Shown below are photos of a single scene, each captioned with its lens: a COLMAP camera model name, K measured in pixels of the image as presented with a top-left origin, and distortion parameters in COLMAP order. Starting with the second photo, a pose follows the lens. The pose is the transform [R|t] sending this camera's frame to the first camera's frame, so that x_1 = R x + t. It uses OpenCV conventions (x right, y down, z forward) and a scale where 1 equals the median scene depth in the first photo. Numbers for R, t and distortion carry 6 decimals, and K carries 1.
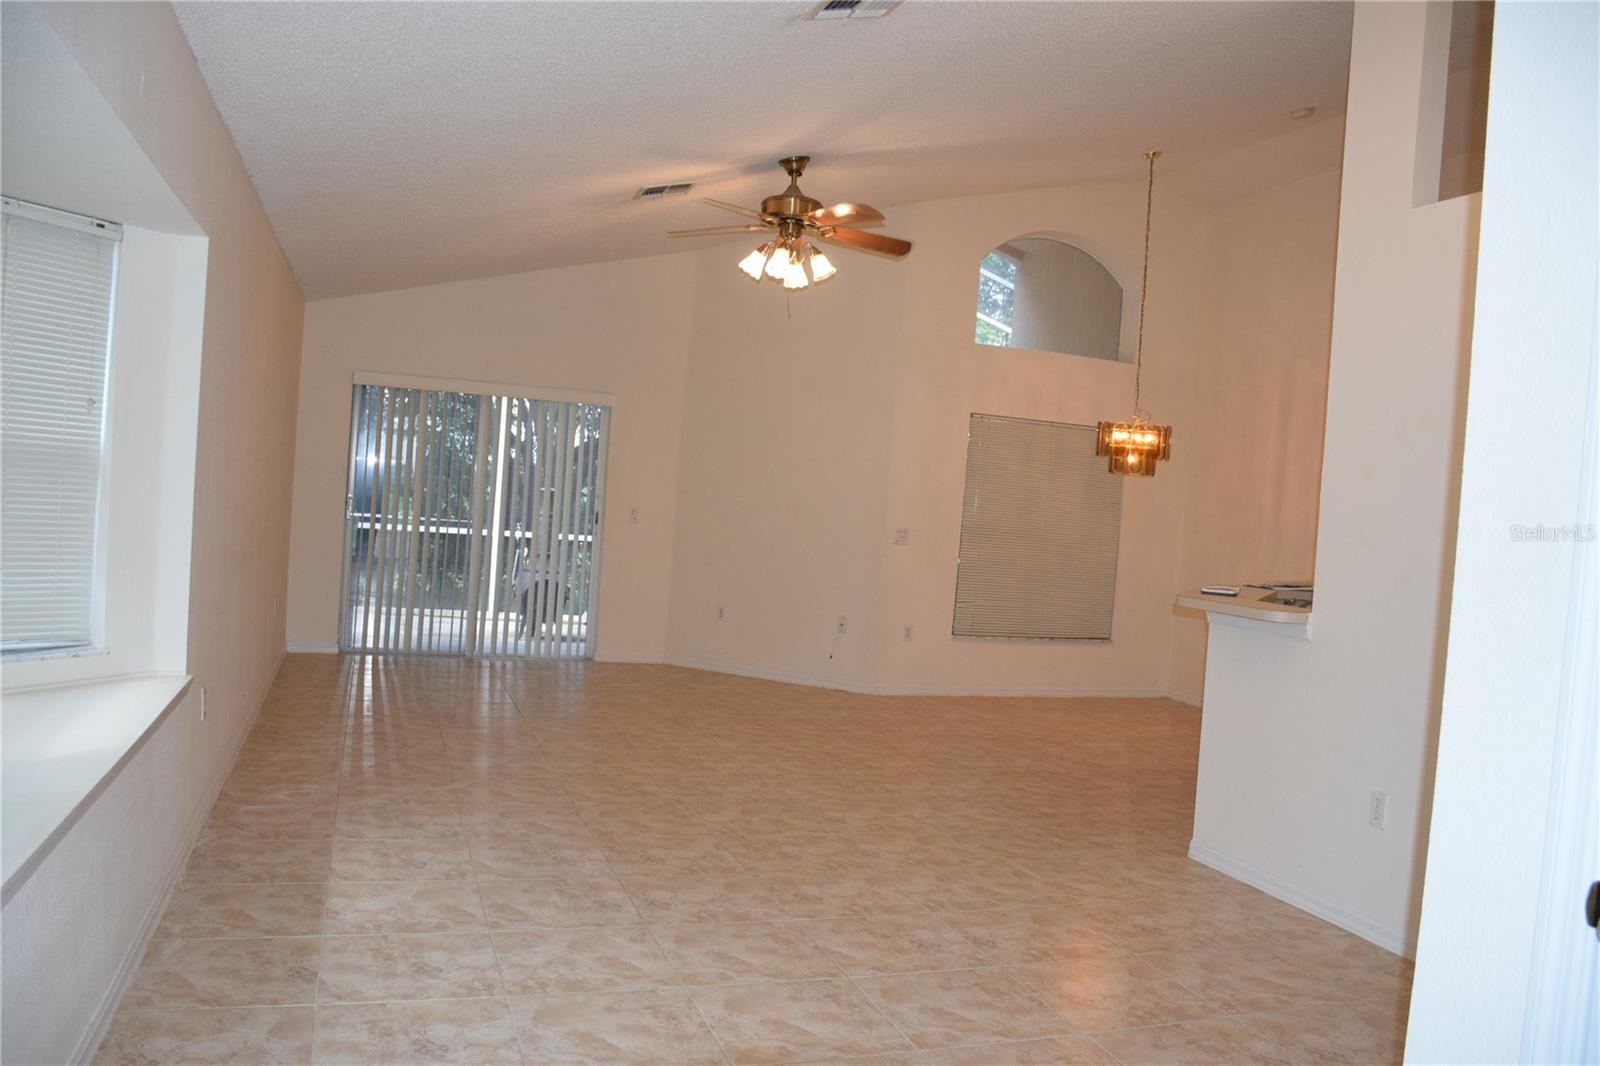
lens RADIAL K [[1241.9, 0, 807.8], [0, 1241.9, 536.0], [0, 0, 1]] dist [-0.139734, 0.078142]
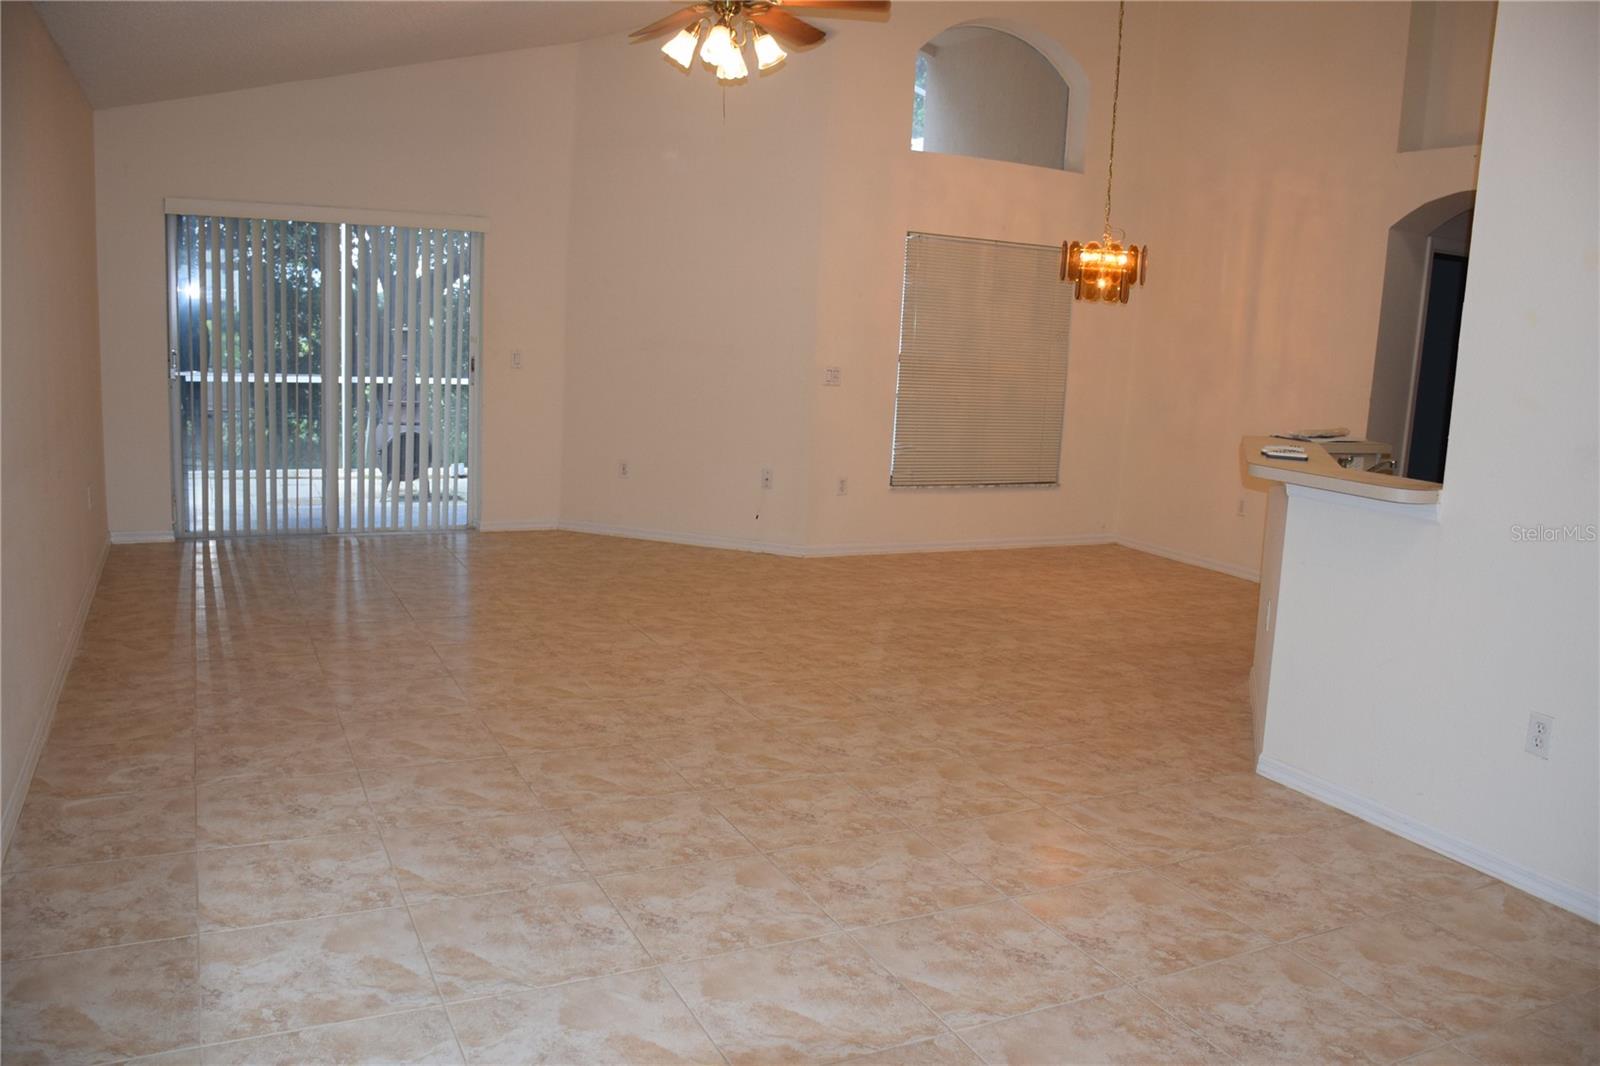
lens RADIAL K [[1241.9, 0, 800.5], [0, 1241.9, 533.0], [0, 0, 1]] dist [-0.139734, 0.078142]
pose [[0.992618, -0.042617, 0.113549, -0.071042], [0.025910, 0.989130, 0.144740, -0.024303], [-0.118484, -0.140730, 0.982933, 0.186013]]
